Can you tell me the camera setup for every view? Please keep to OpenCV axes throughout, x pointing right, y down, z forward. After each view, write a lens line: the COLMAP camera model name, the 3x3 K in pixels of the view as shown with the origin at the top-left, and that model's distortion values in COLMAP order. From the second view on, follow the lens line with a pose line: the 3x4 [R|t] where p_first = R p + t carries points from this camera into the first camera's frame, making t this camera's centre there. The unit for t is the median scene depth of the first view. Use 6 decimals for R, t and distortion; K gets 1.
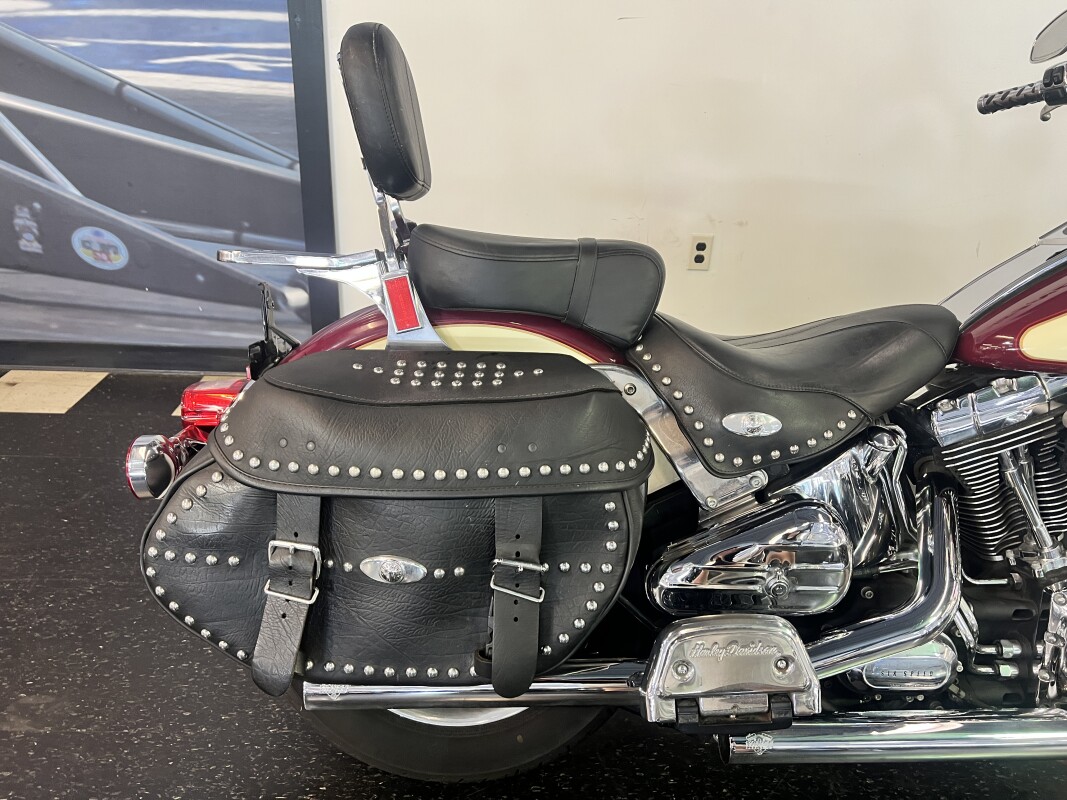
lens RADIAL K [[809.5, 0, 533.5], [0, 809.5, 400.0], [0, 0, 1]] dist [0.048856, -0.064243]
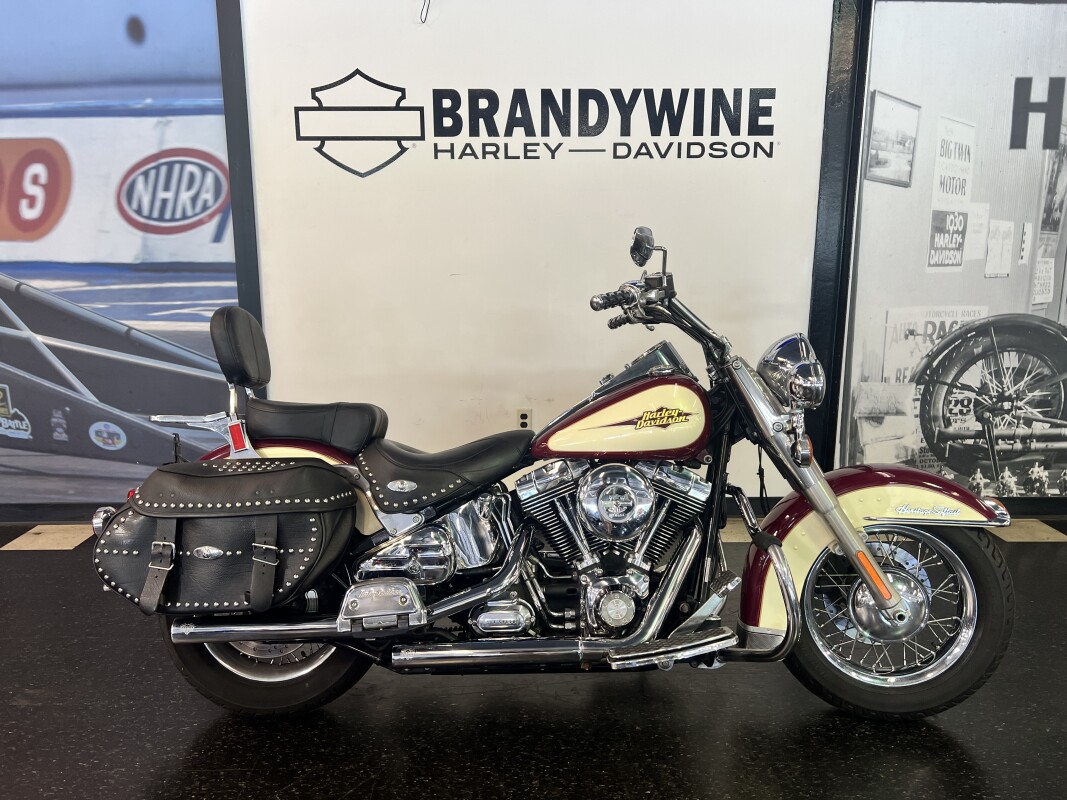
lens RADIAL K [[809.5, 0, 533.5], [0, 809.5, 400.0], [0, 0, 1]] dist [0.048856, -0.064243]
pose [[0.998842, -0.043068, -0.021446, 0.569924], [0.036780, 0.970881, -0.236720, 0.272324], [0.031016, 0.235657, 0.971341, -0.882689]]
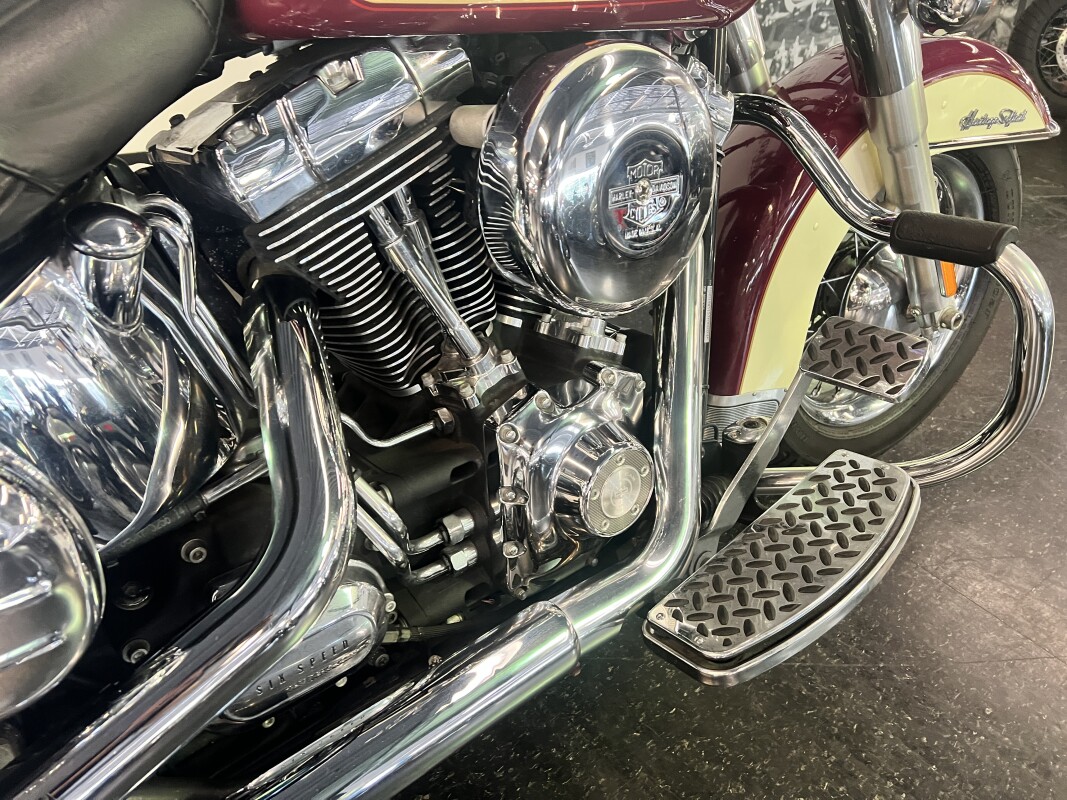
lens RADIAL K [[809.5, 0, 533.5], [0, 809.5, 400.0], [0, 0, 1]] dist [0.048856, -0.064243]
pose [[0.787172, -0.310237, 0.533023, 0.331963], [0.176059, 0.941342, 0.287888, 0.044883], [-0.591070, -0.132774, 0.795618, 0.490902]]
